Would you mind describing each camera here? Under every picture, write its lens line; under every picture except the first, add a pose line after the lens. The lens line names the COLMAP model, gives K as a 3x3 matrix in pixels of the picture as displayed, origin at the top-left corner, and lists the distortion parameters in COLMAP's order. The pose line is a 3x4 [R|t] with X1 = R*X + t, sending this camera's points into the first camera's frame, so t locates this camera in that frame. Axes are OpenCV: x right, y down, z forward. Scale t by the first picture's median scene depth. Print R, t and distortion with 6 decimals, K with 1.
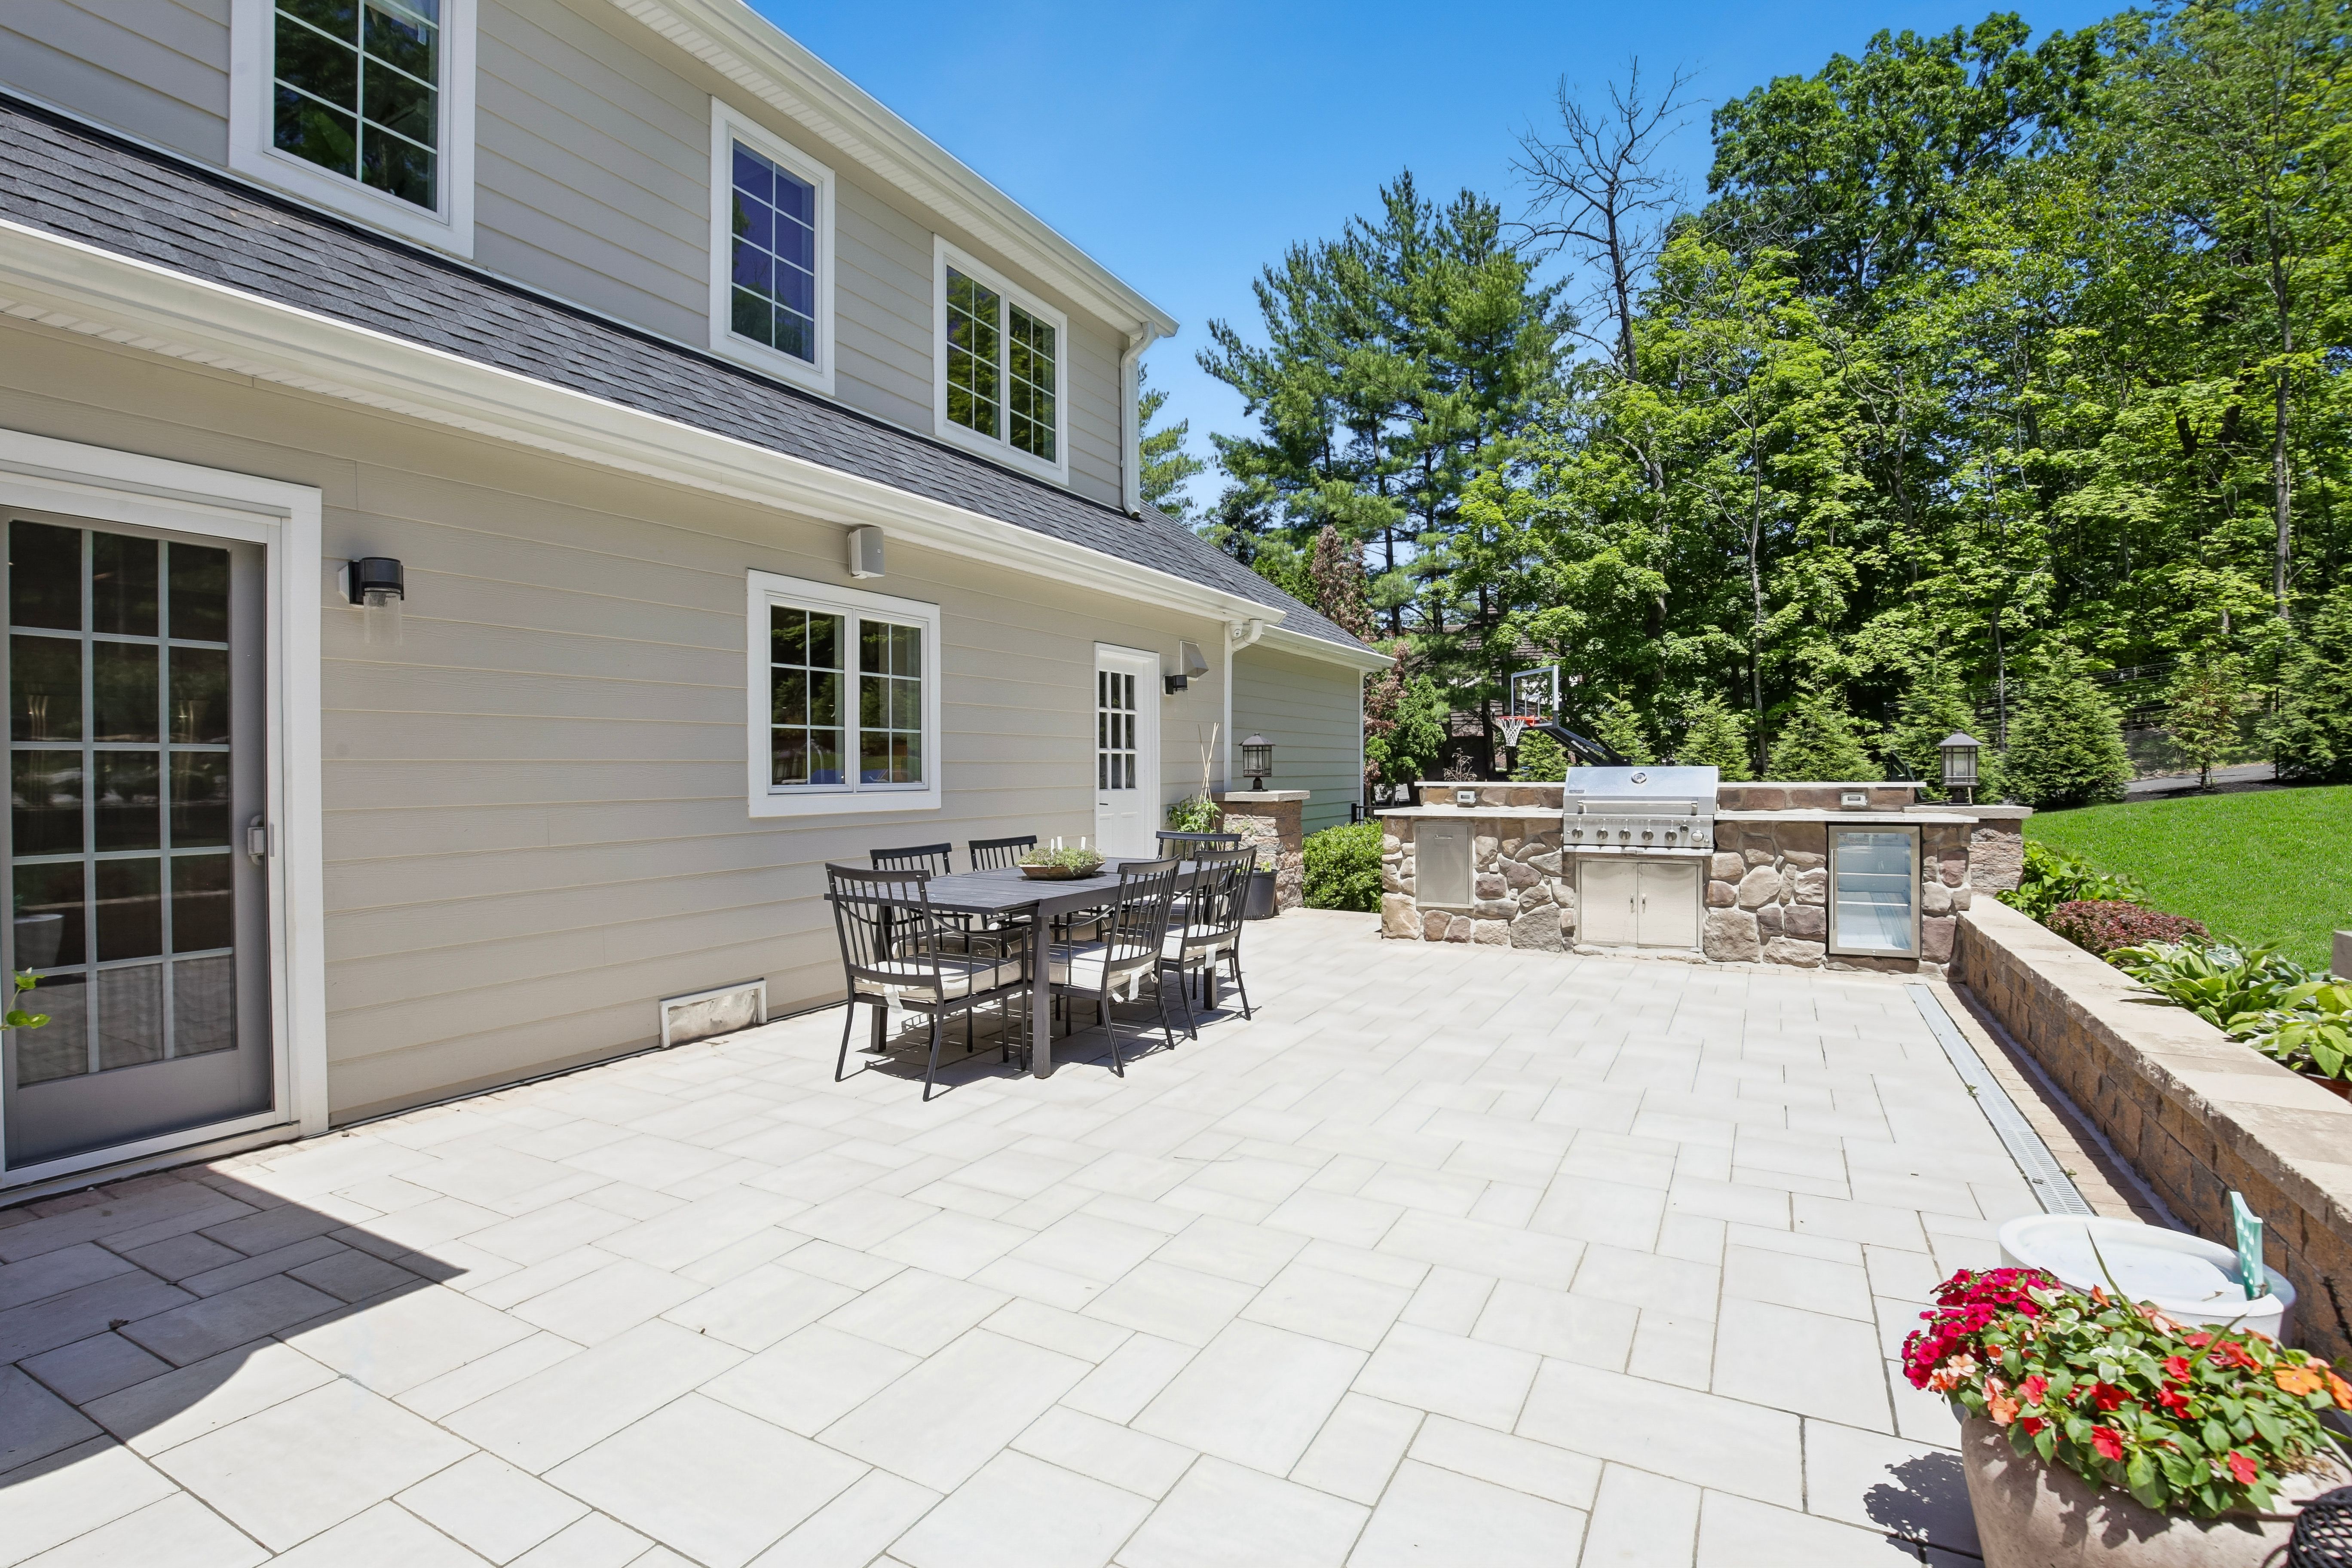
lens RADIAL K [[1119.5, 0, 1176.0], [0, 1119.5, 784.0], [0, 0, 1]] dist [-0.018644, 0.000213]
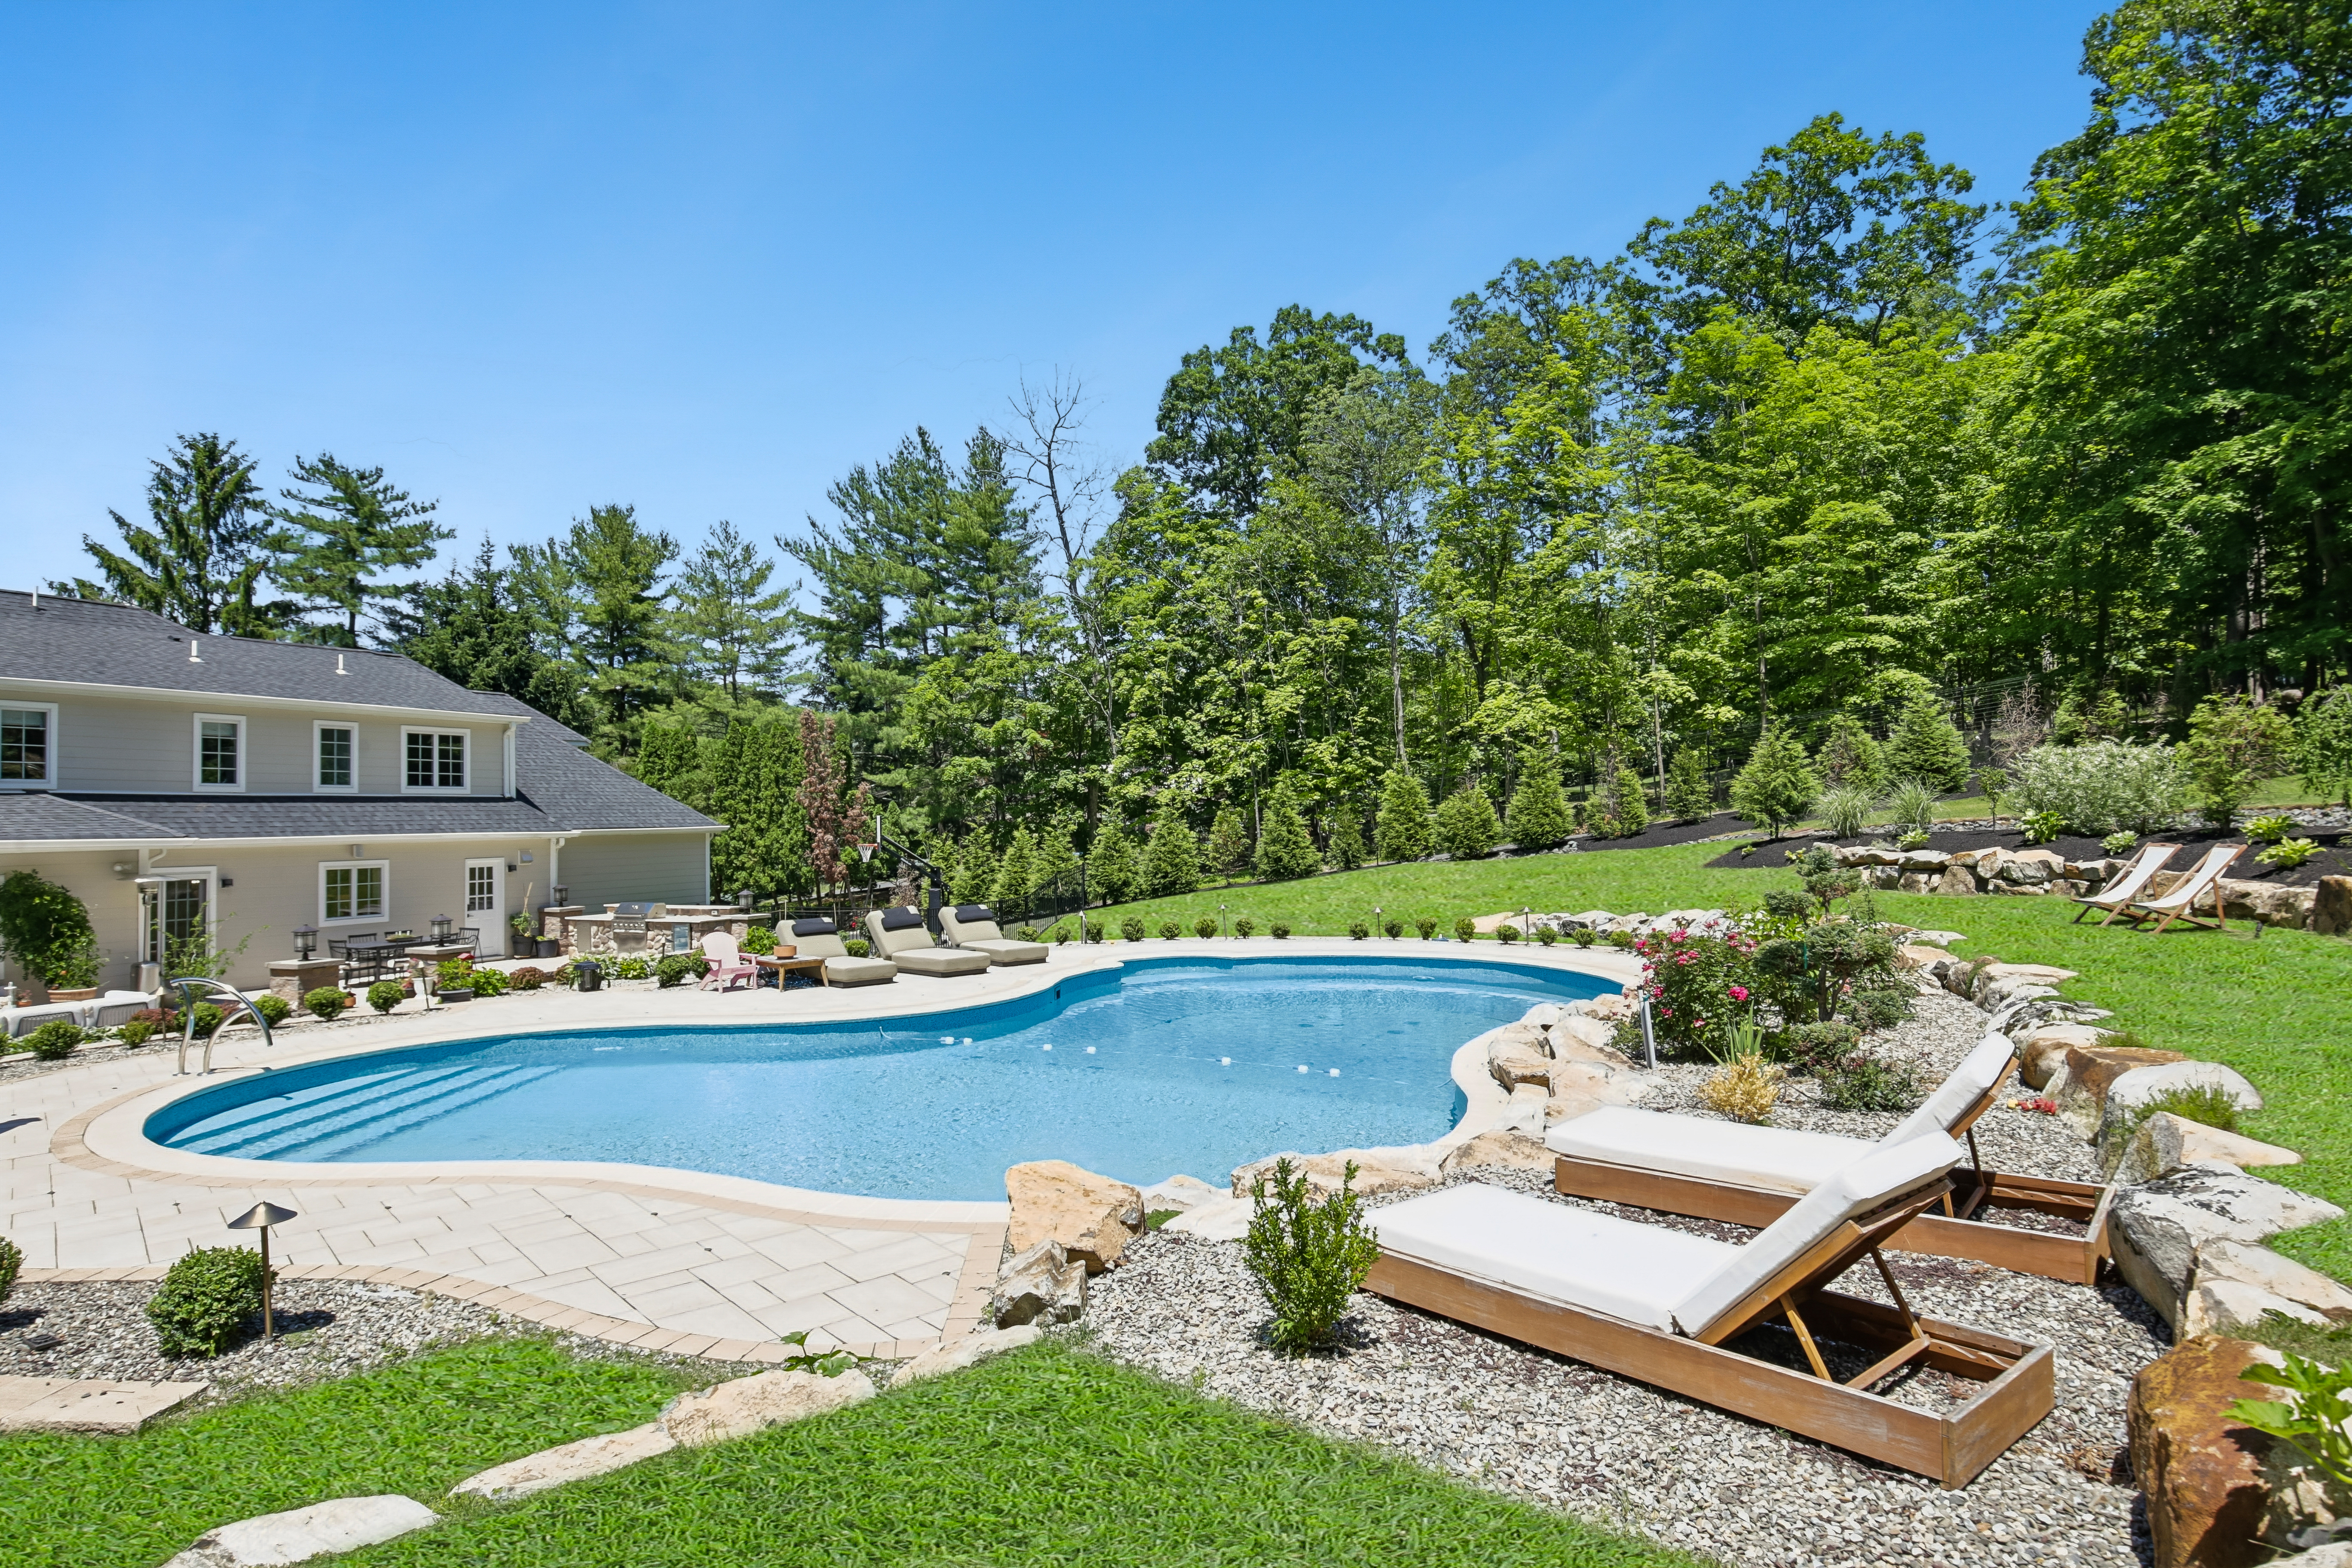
lens RADIAL K [[1296.7, 0, 1069.2], [0, 1296.7, 818.8], [0, 0, 1]] dist [0.002104, 0.000119]
pose [[0.999788, -0.003793, 0.020222, 0.484862], [0.004026, 0.999926, -0.011481, -0.064409], [-0.020177, 0.011560, 0.999730, -0.808734]]
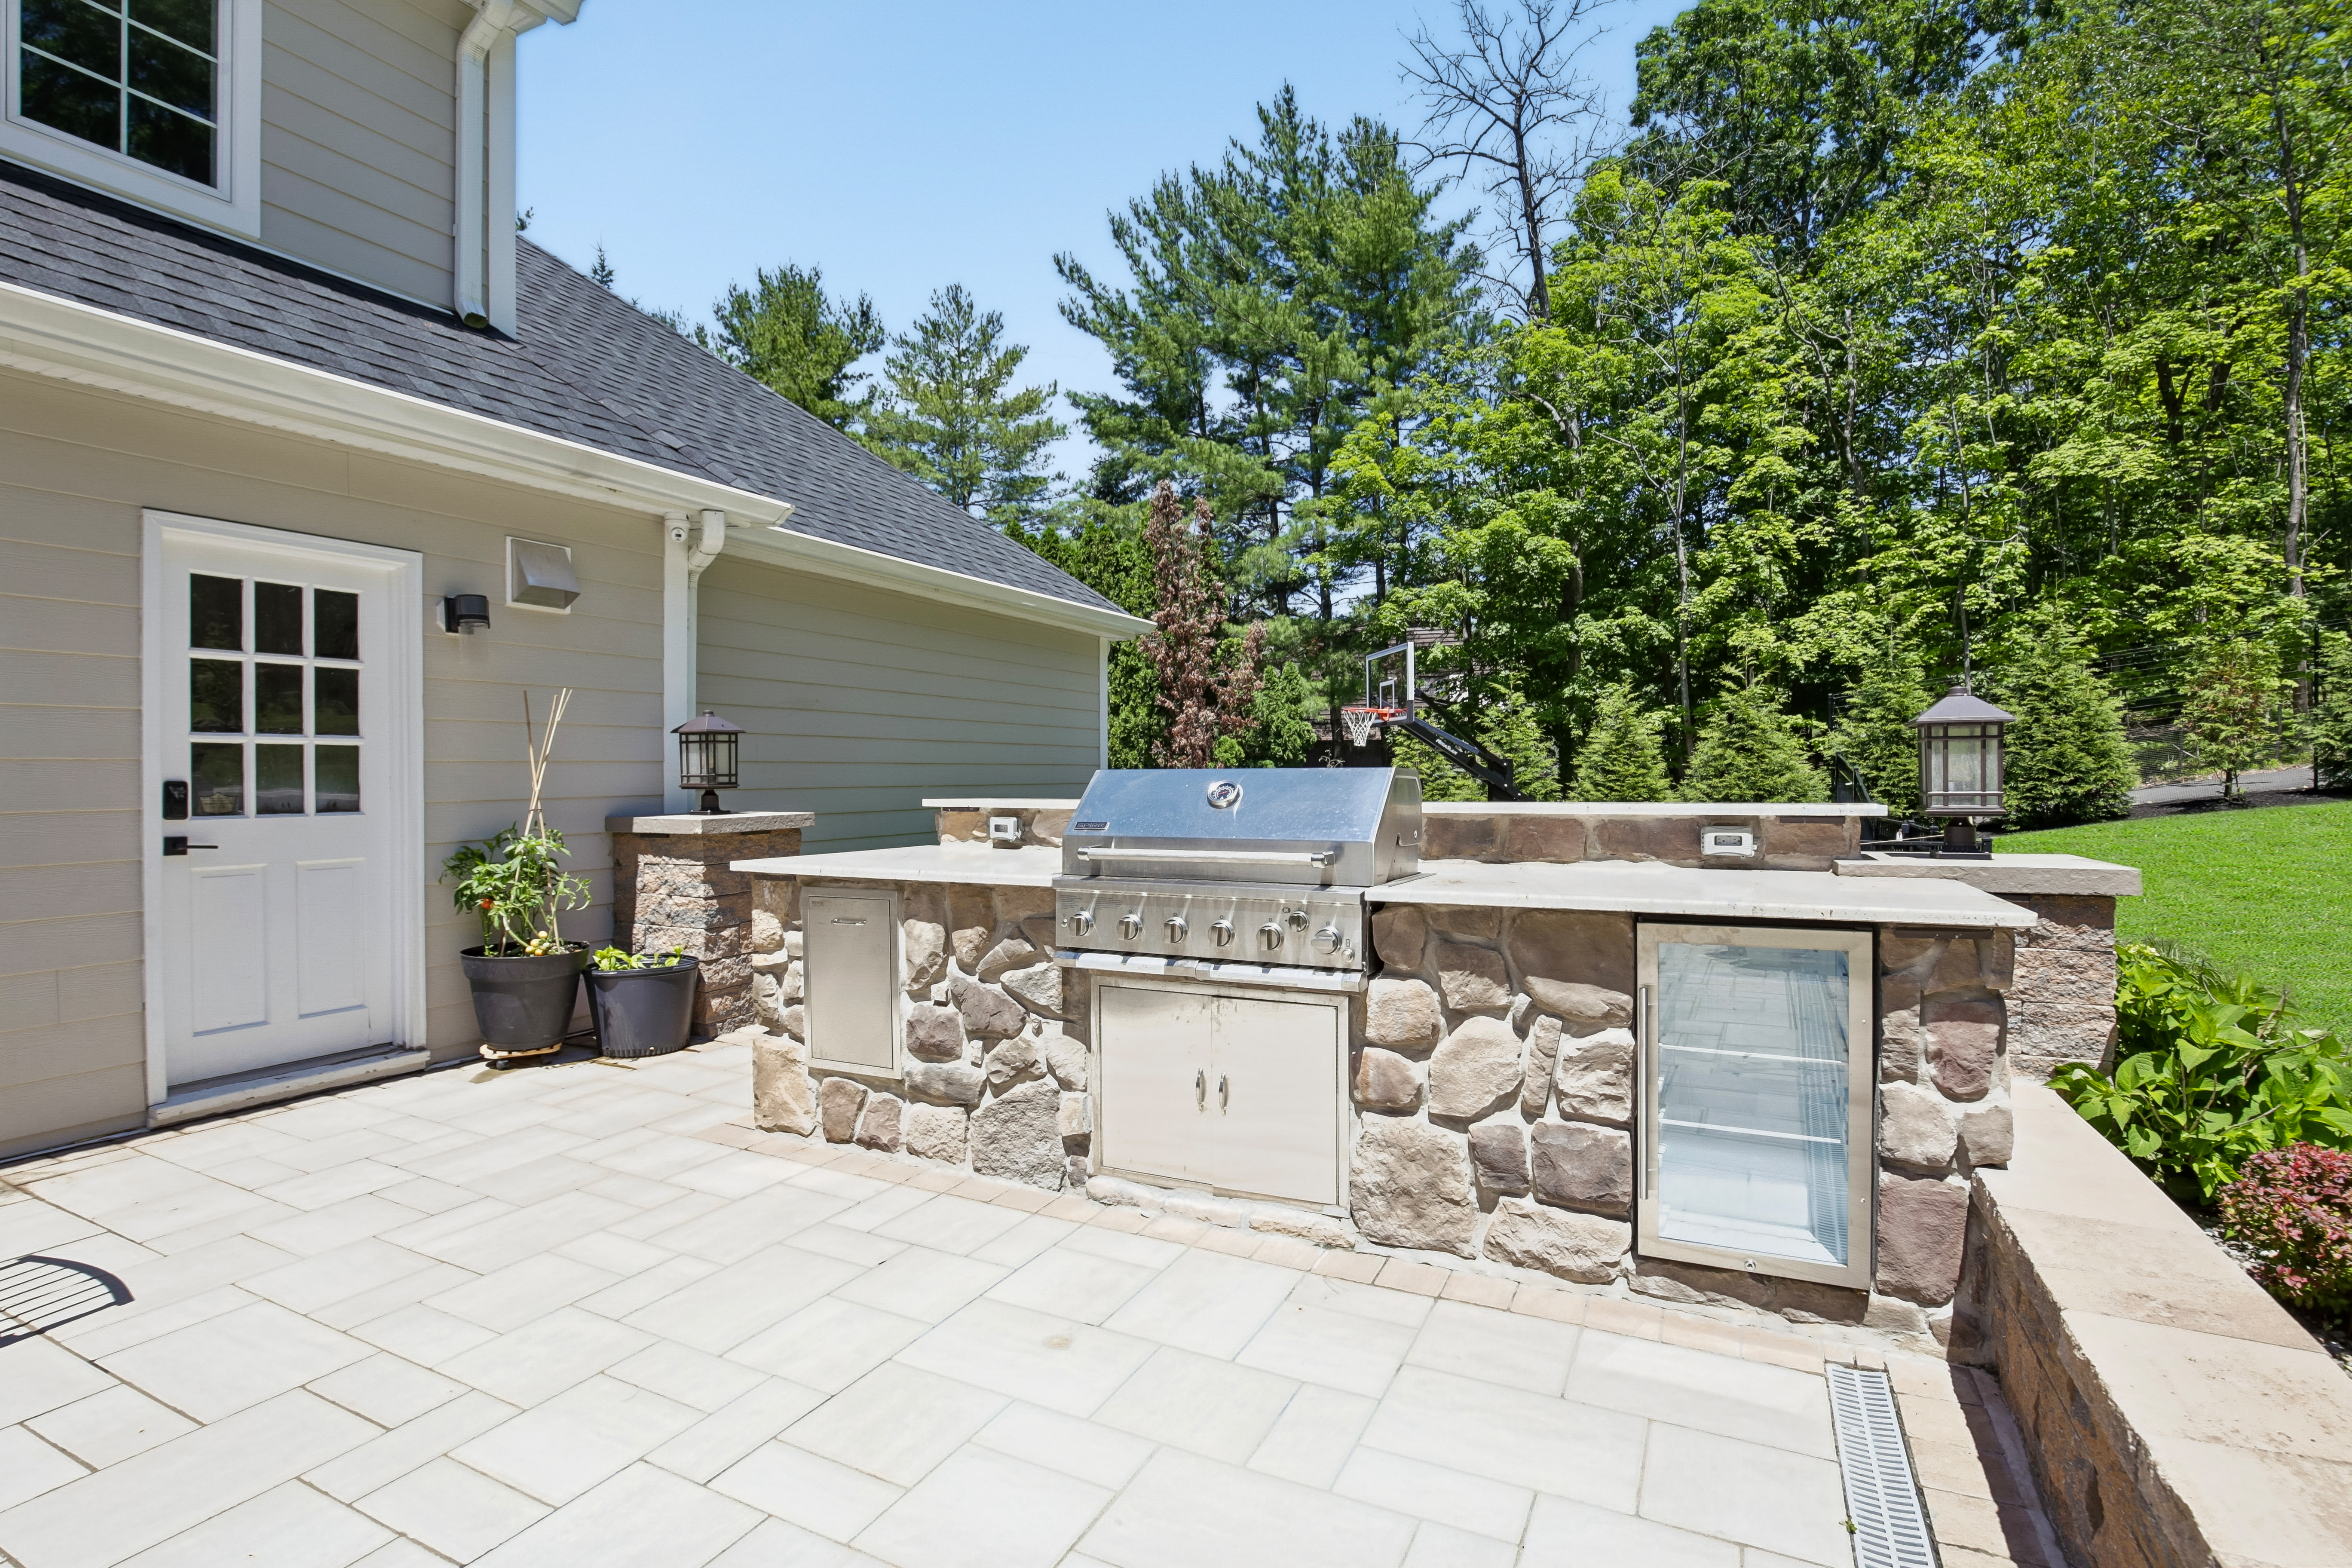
lens RADIAL K [[1127.7, 0, 1155.2], [0, 1127.7, 792.6], [0, 0, 1]] dist [-0.022976, 0.000821]
pose [[0.999804, 0.000445, 0.019793, 0.121068], [-0.000482, 0.999998, 0.001875, -0.002295], [-0.019792, -0.001884, 0.999802, 0.180955]]
